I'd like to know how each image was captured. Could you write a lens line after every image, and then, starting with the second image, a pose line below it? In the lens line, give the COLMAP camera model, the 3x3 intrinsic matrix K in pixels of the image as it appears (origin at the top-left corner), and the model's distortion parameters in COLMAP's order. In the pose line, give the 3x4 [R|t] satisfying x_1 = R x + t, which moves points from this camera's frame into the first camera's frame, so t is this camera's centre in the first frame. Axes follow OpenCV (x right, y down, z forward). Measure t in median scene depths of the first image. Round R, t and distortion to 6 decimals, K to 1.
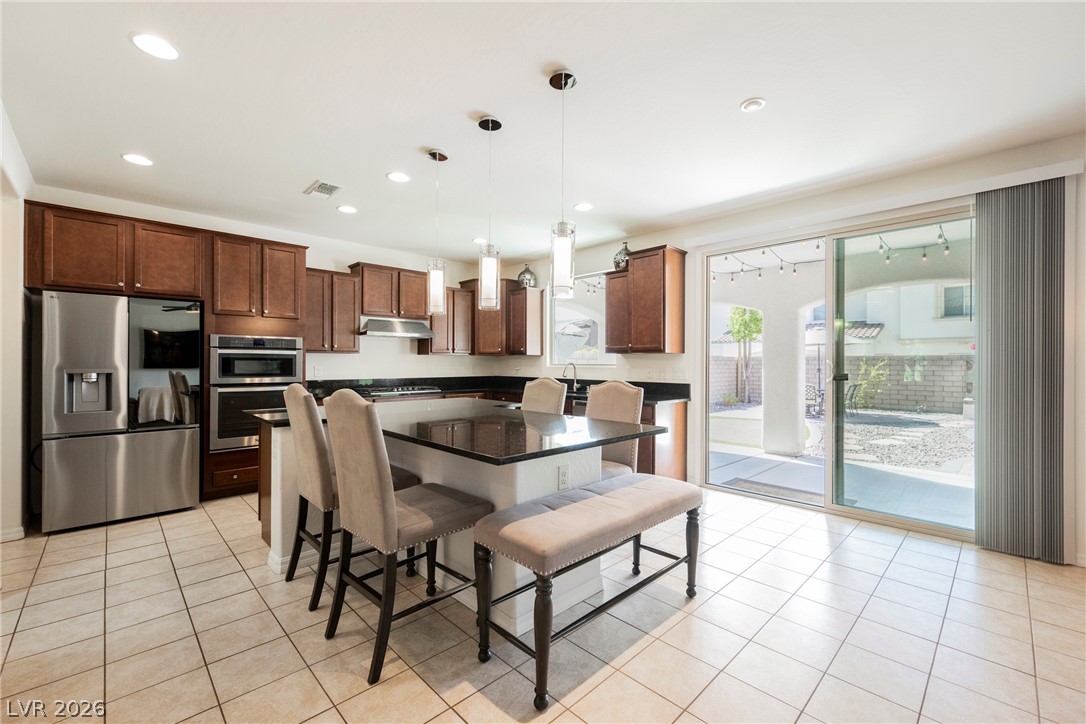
lens RADIAL K [[450.4, 0, 546.7], [0, 450.4, 360.4], [0, 0, 1]] dist [-0.001538, -0.000117]
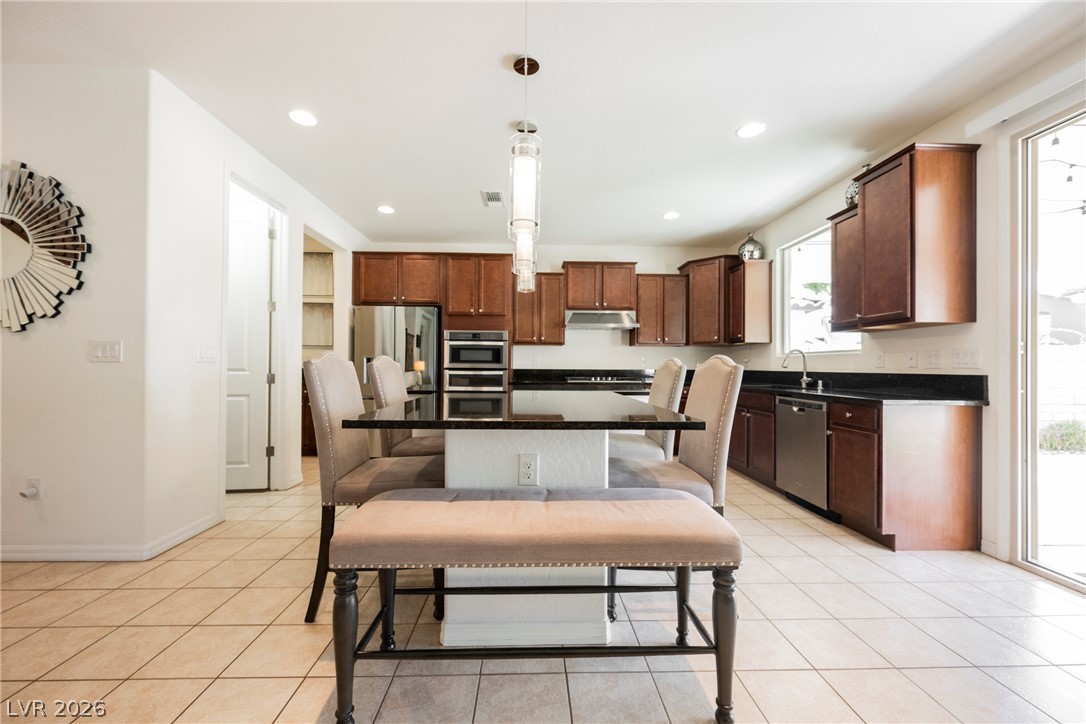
lens RADIAL K [[422.3, 0, 543.0], [0, 422.3, 362.0], [0, 0, 1]] dist [-0.001563, 0.000085]
pose [[0.737700, -0.006086, -0.675101, 0.266153], [0.000178, 0.999961, -0.008820, 0.039962], [0.675128, 0.006386, 0.737673, 0.235882]]
